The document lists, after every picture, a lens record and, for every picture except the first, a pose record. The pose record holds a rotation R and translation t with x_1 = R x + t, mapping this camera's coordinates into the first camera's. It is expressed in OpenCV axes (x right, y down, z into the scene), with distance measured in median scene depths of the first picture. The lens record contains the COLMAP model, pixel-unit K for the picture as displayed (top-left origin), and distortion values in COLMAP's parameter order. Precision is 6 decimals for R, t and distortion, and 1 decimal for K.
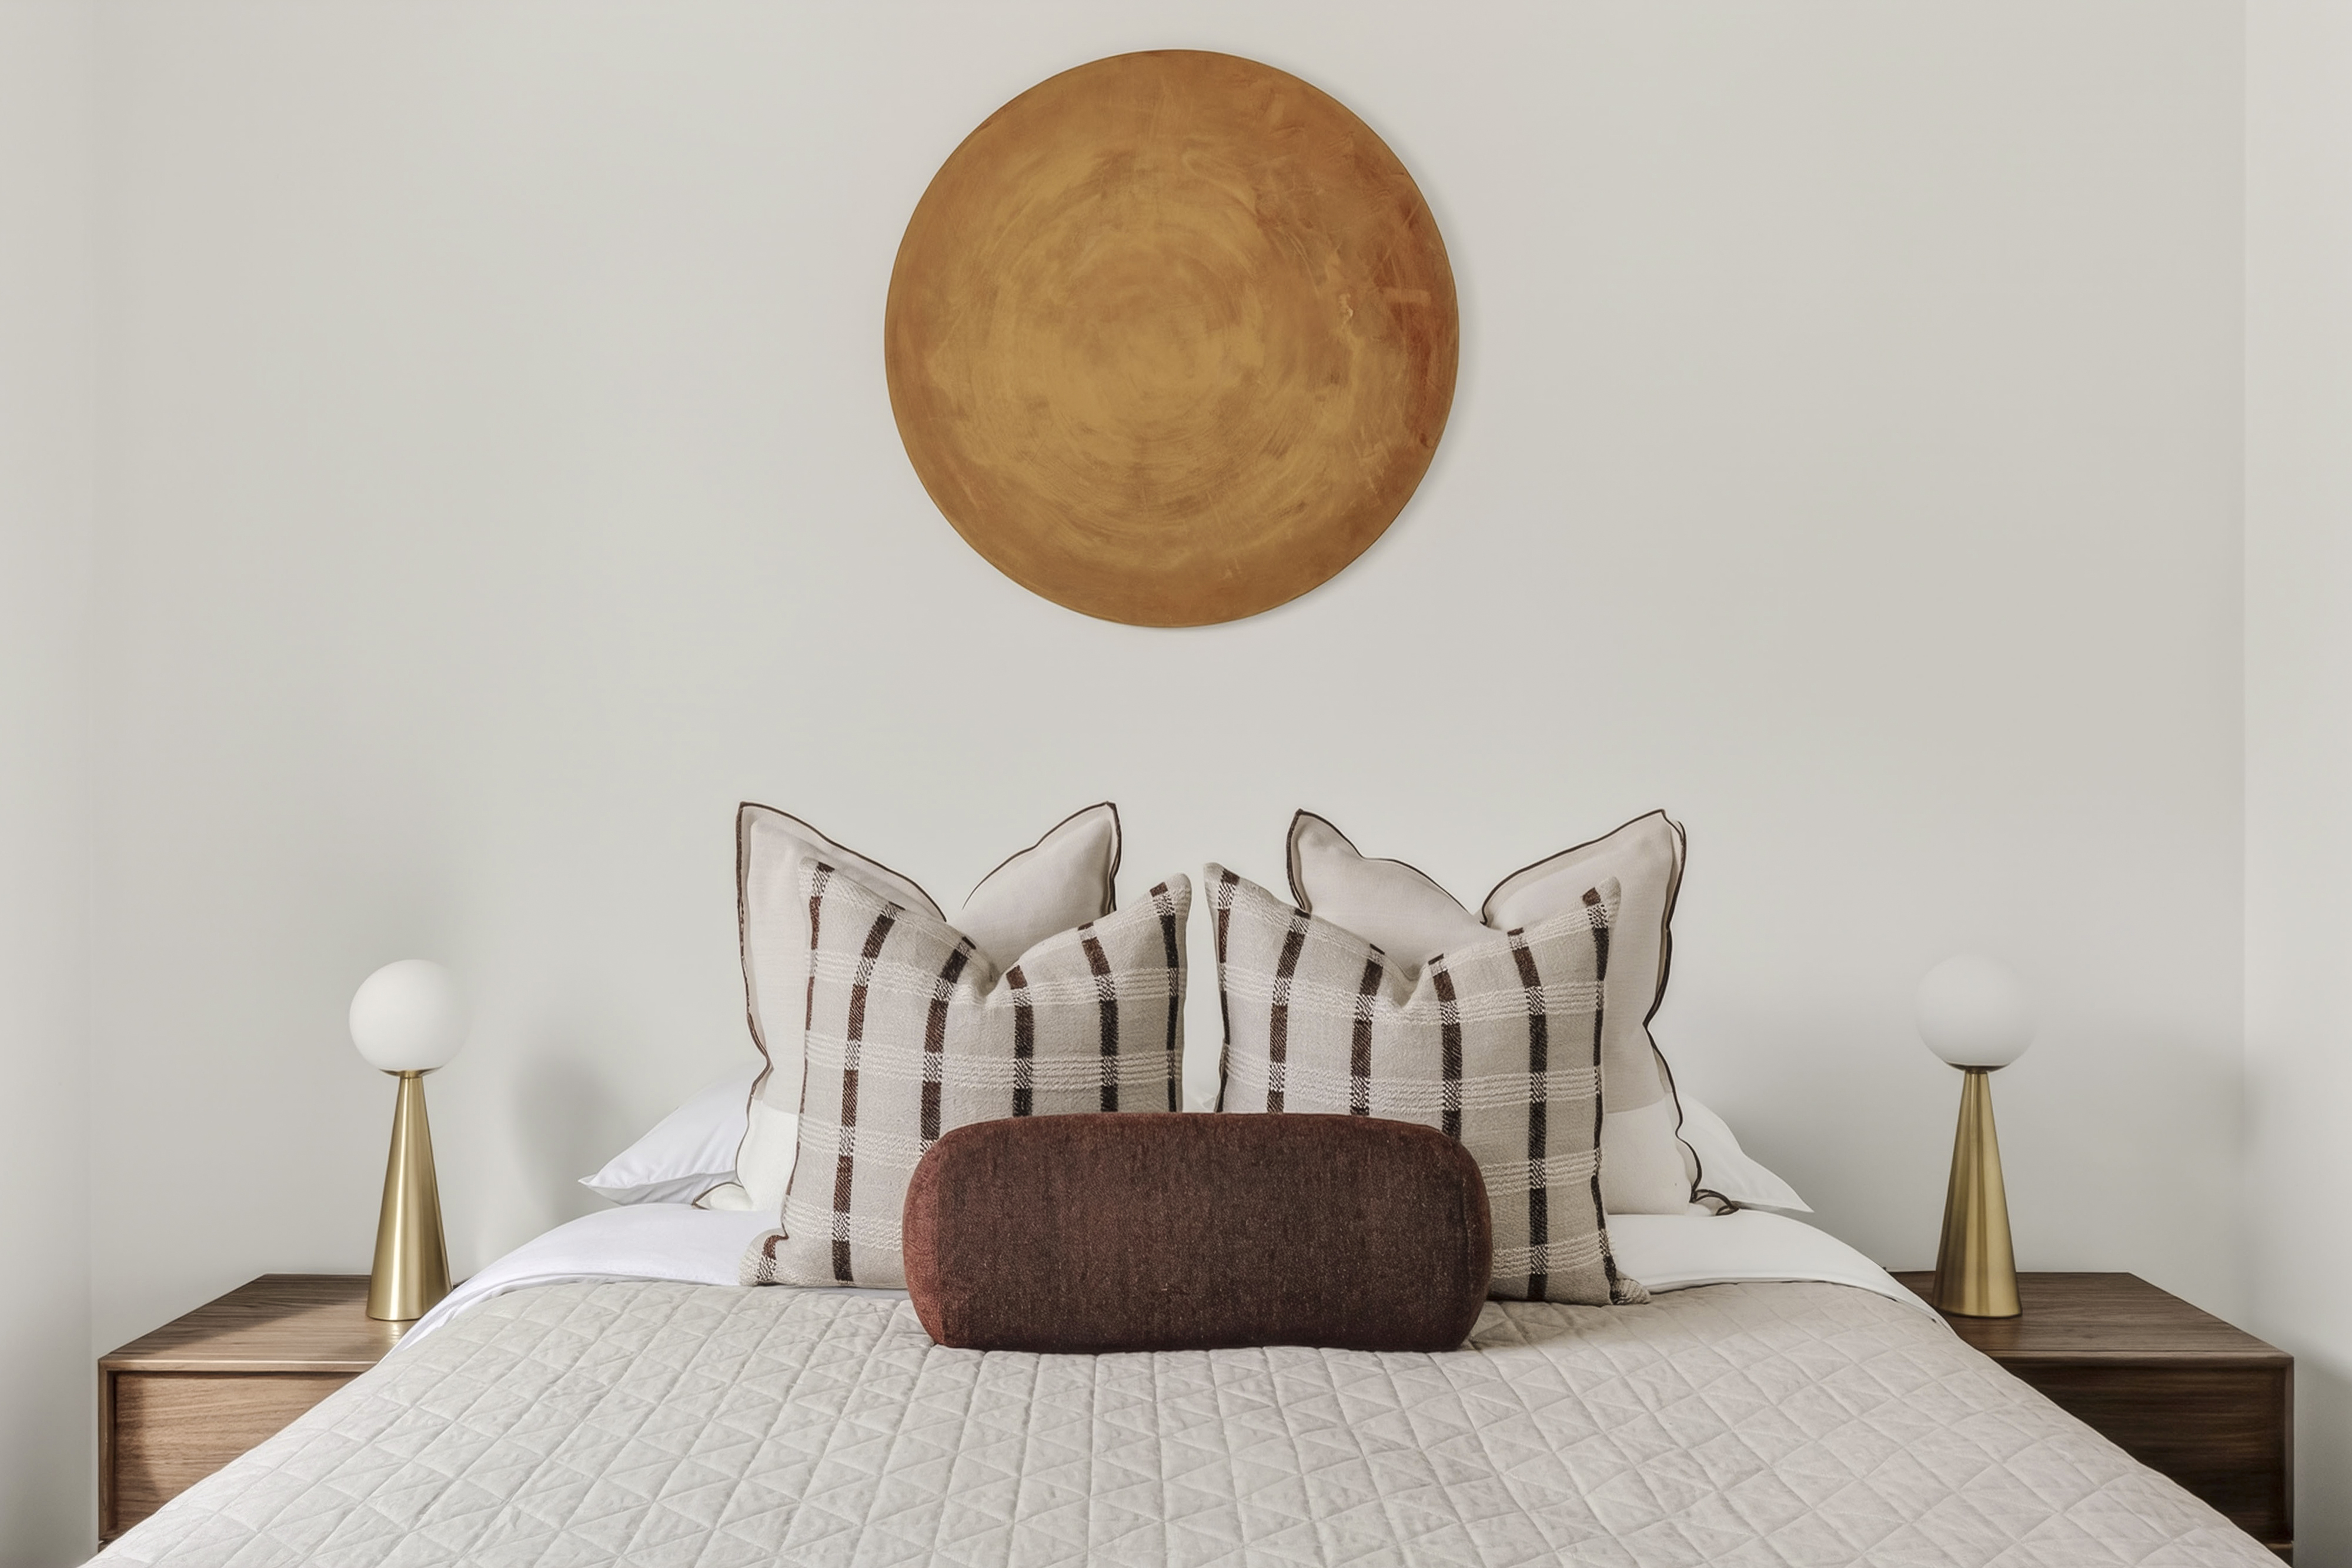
lens RADIAL K [[2120.2, 0, 1176.0], [0, 2120.2, 784.0], [0, 0, 1]] dist [0.006162, -0.002255]
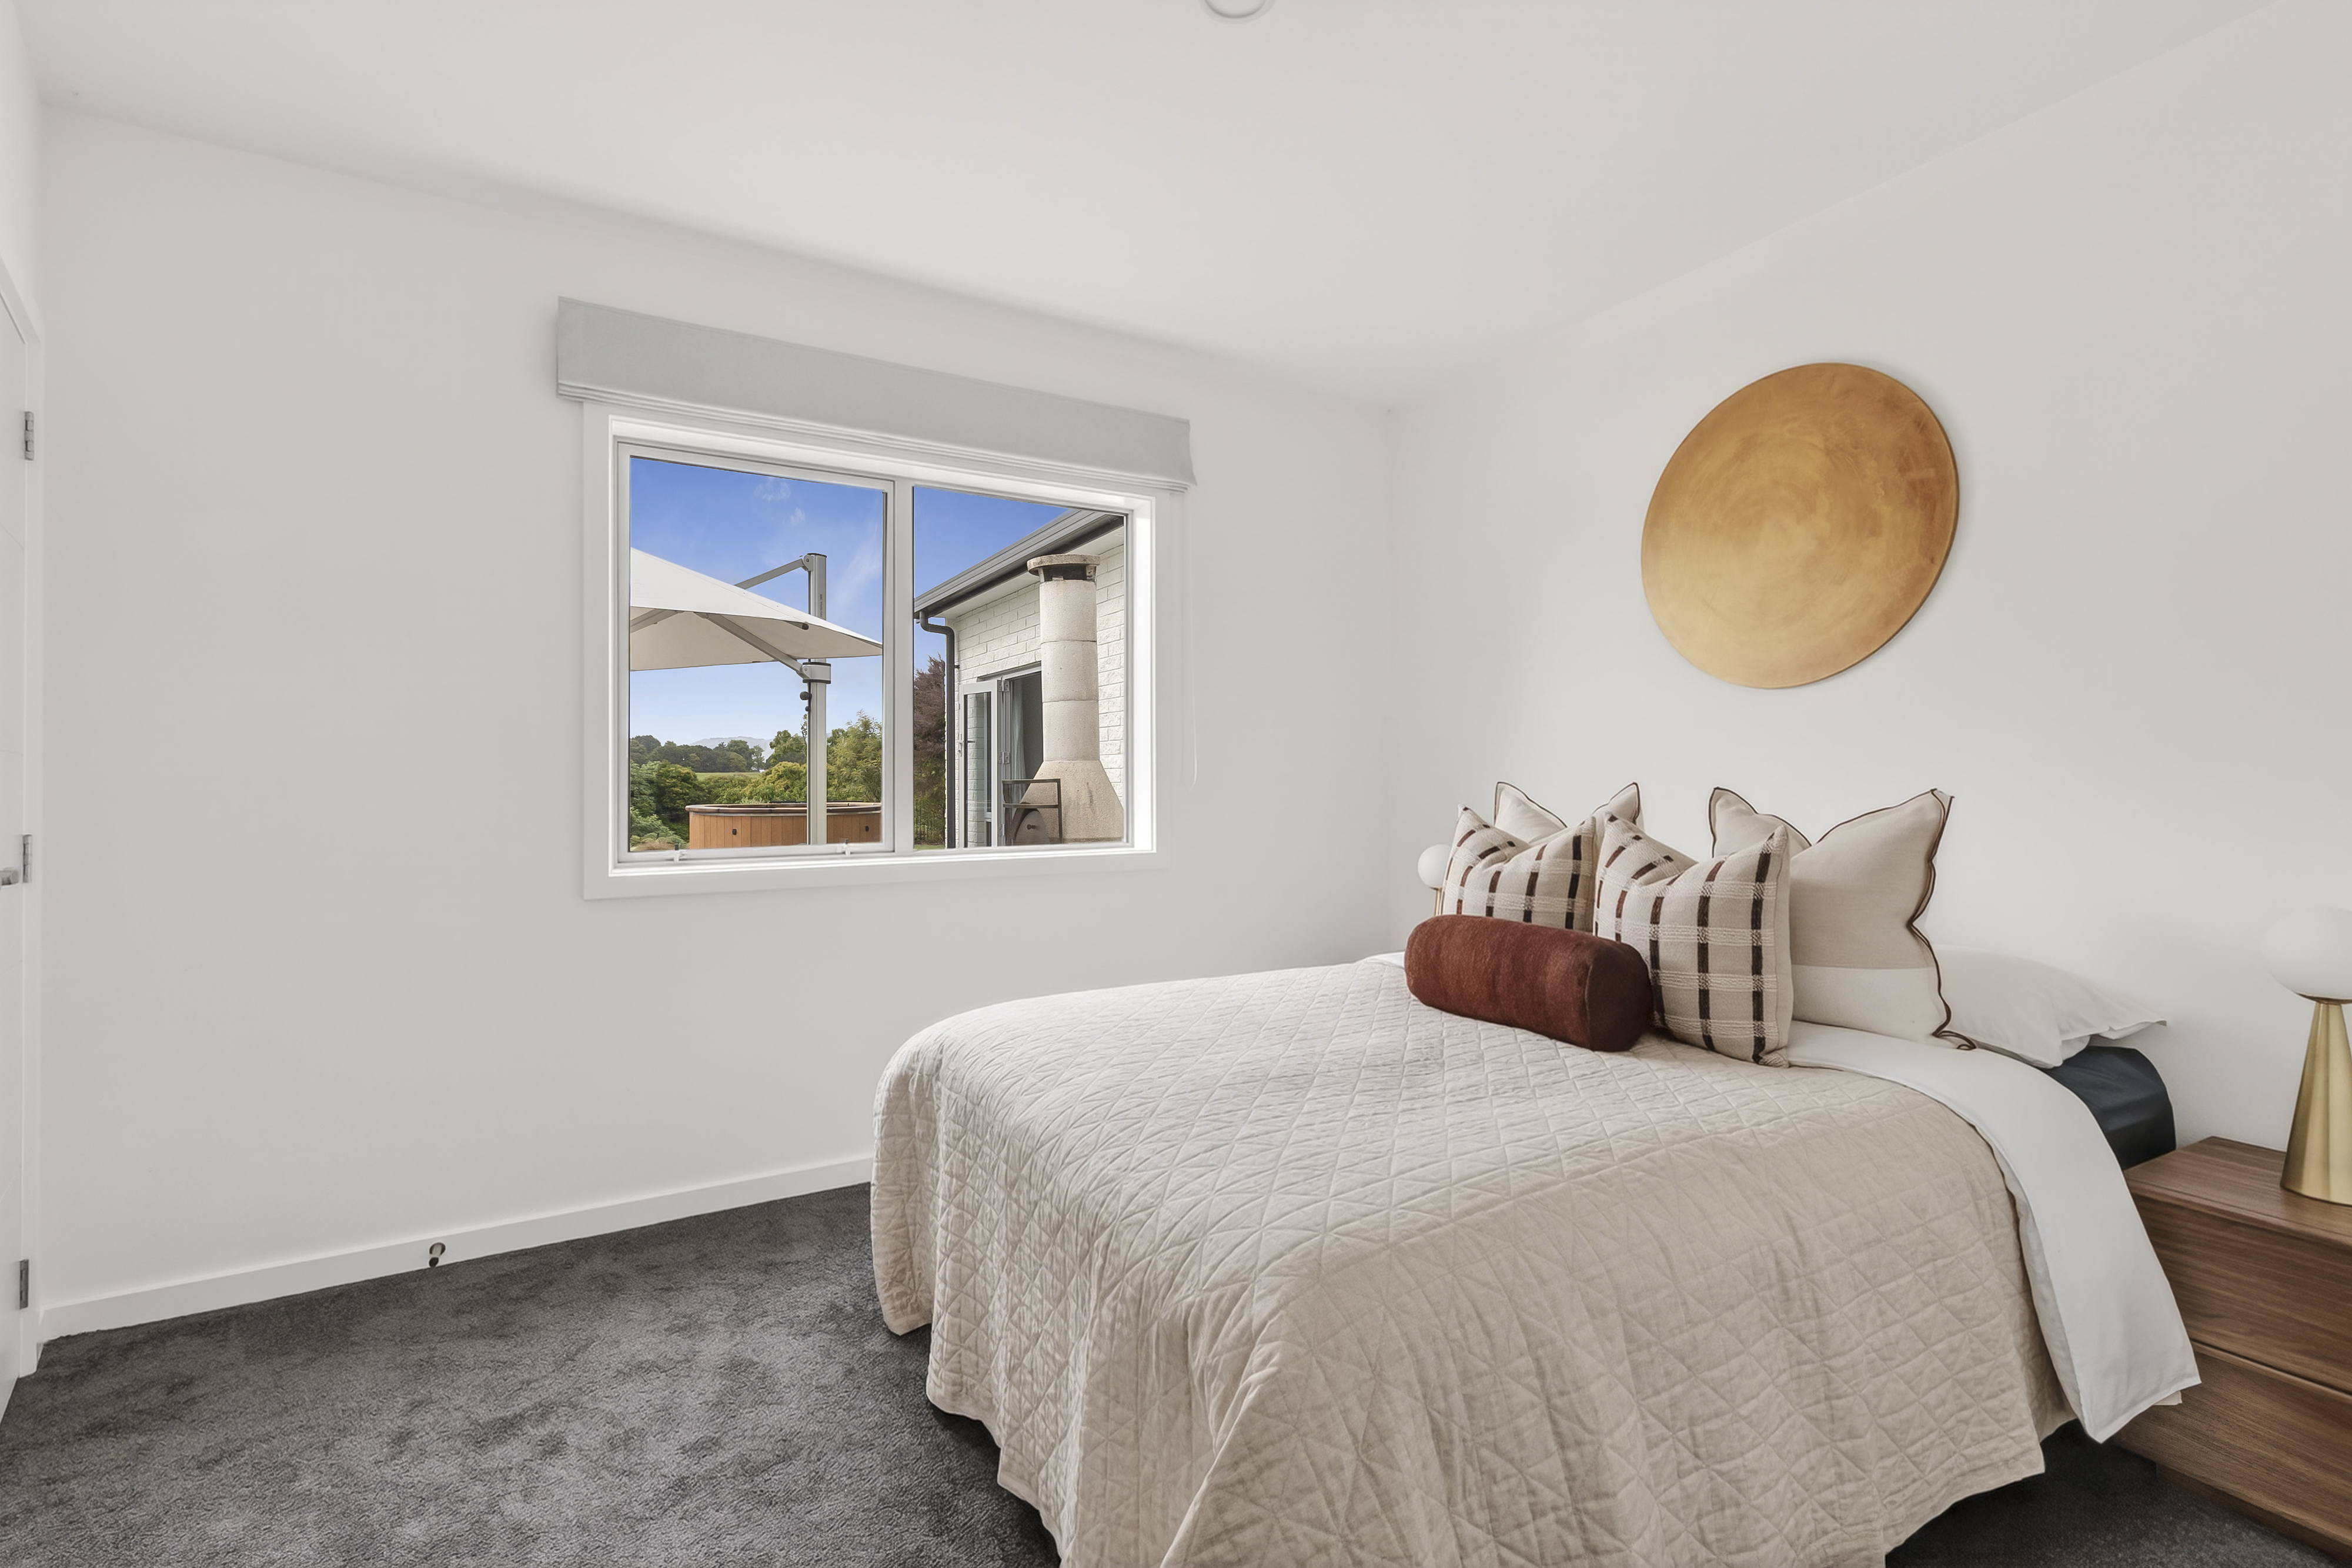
lens RADIAL K [[1076.0, 0, 1176.0], [0, 1076.0, 784.0], [0, 0, 1]] dist [-0.000120, -0.000049]
pose [[0.479341, 0.005583, -0.877611, 0.609630], [0.002065, 0.999970, 0.007490, 0.001152], [0.877626, -0.005403, 0.479315, 0.106287]]
